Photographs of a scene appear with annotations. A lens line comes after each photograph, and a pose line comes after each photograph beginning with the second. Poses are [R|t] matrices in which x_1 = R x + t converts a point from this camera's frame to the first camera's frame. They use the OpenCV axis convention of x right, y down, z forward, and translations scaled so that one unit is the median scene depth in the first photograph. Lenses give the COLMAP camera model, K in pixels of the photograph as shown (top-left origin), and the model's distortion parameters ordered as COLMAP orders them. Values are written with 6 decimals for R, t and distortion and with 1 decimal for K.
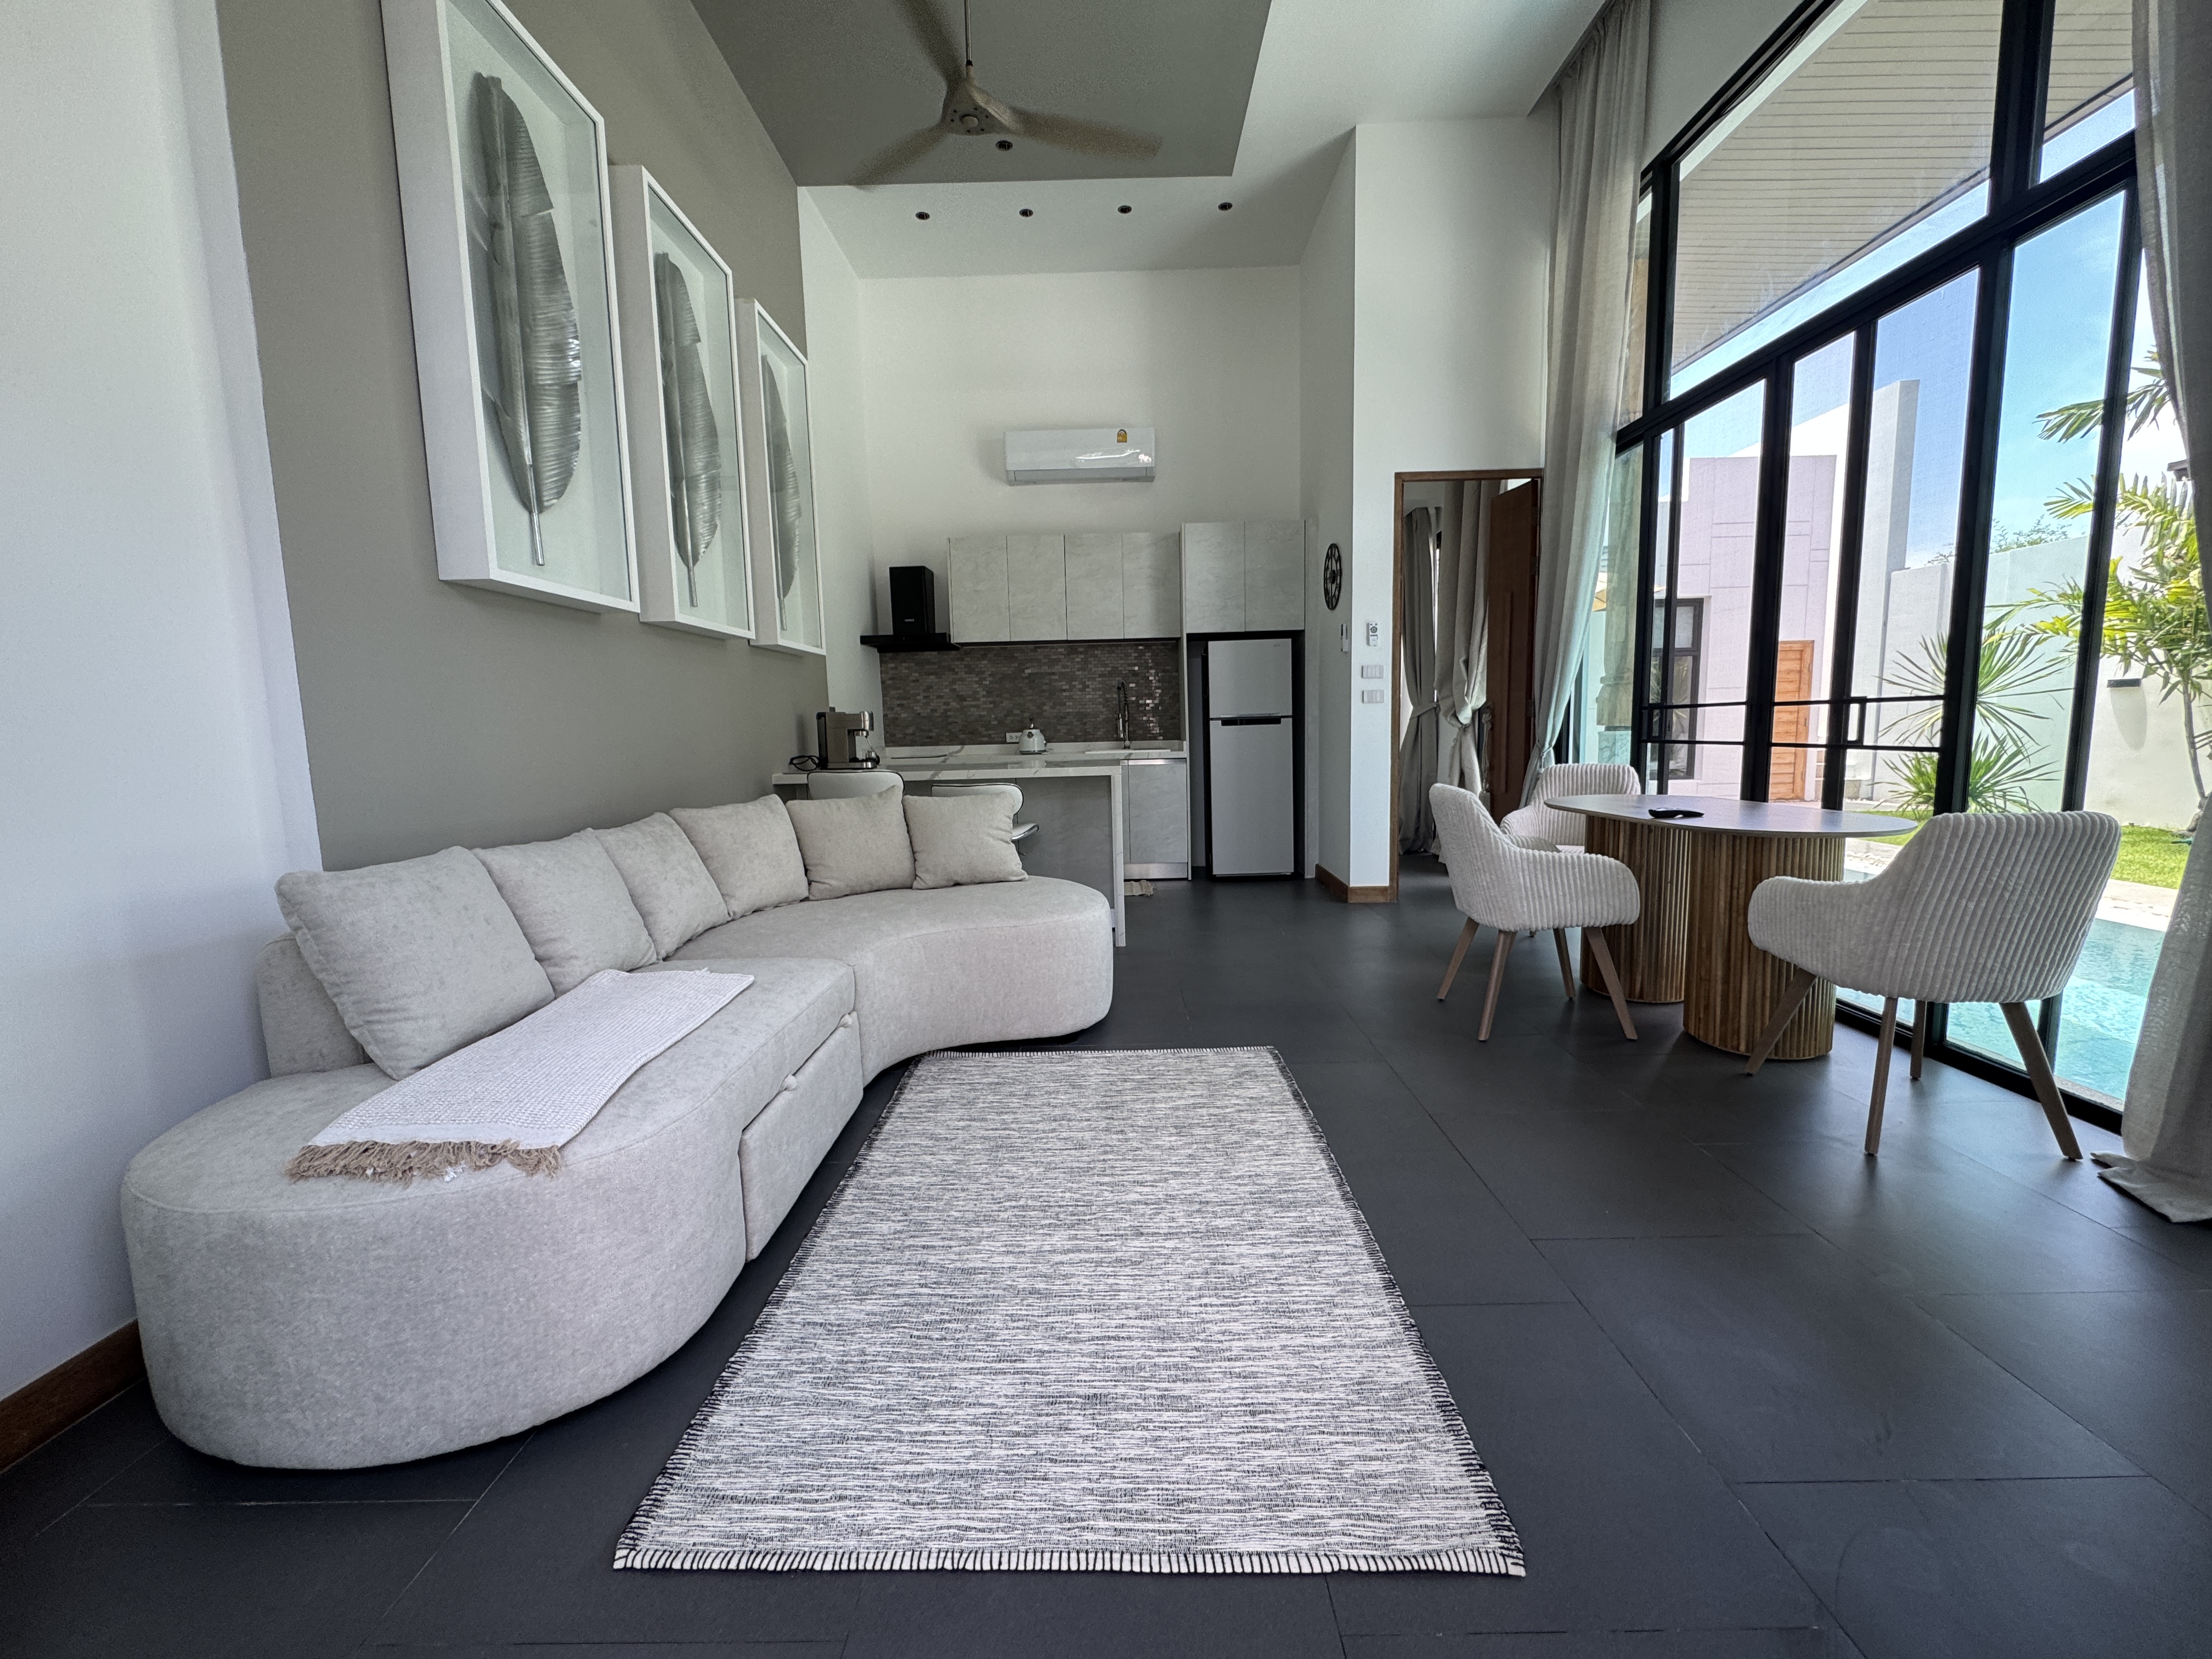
lens RADIAL K [[882.1, 0, 1099.6], [0, 882.1, 814.2], [0, 0, 1]] dist [-0.002156, 0.000854]
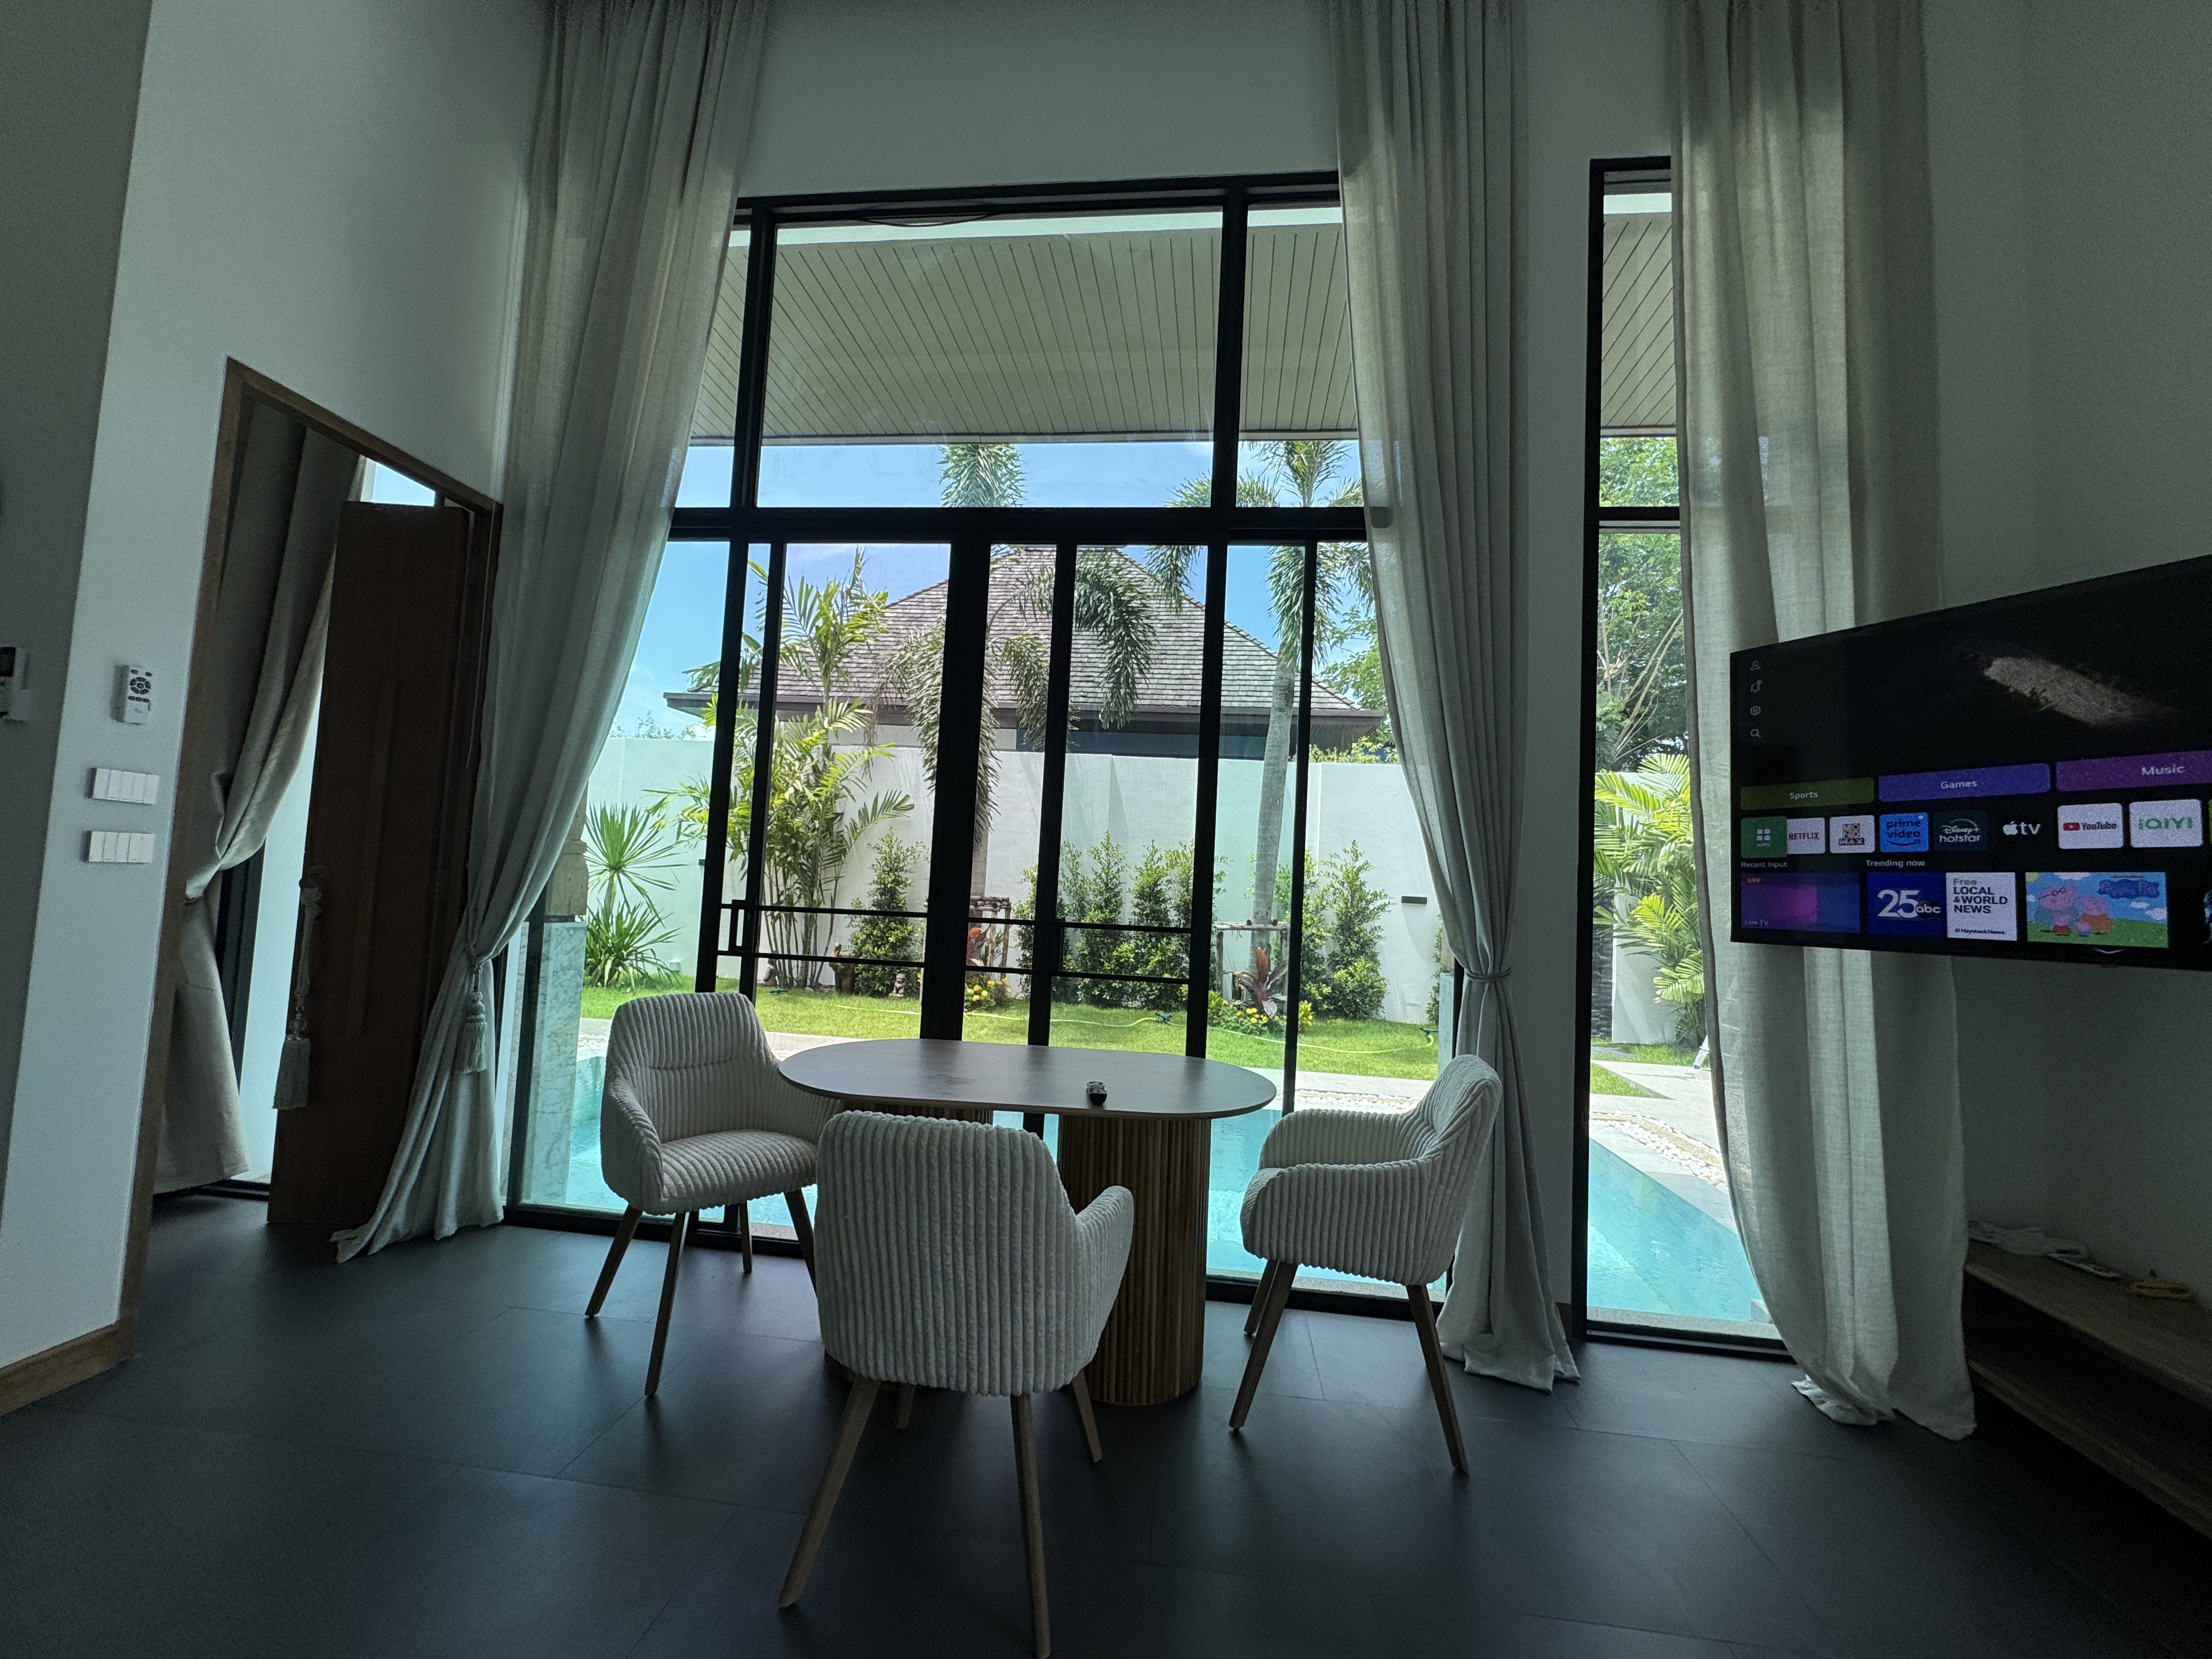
lens RADIAL K [[882.1, 0, 1103.0], [0, 882.1, 826.7], [0, 0, 1]] dist [-0.002156, 0.000854]
pose [[0.093091, 0.090215, 0.991562, -0.039672], [0.047125, 0.994371, -0.094895, -0.073075], [-0.994542, 0.055561, 0.088315, 0.451140]]
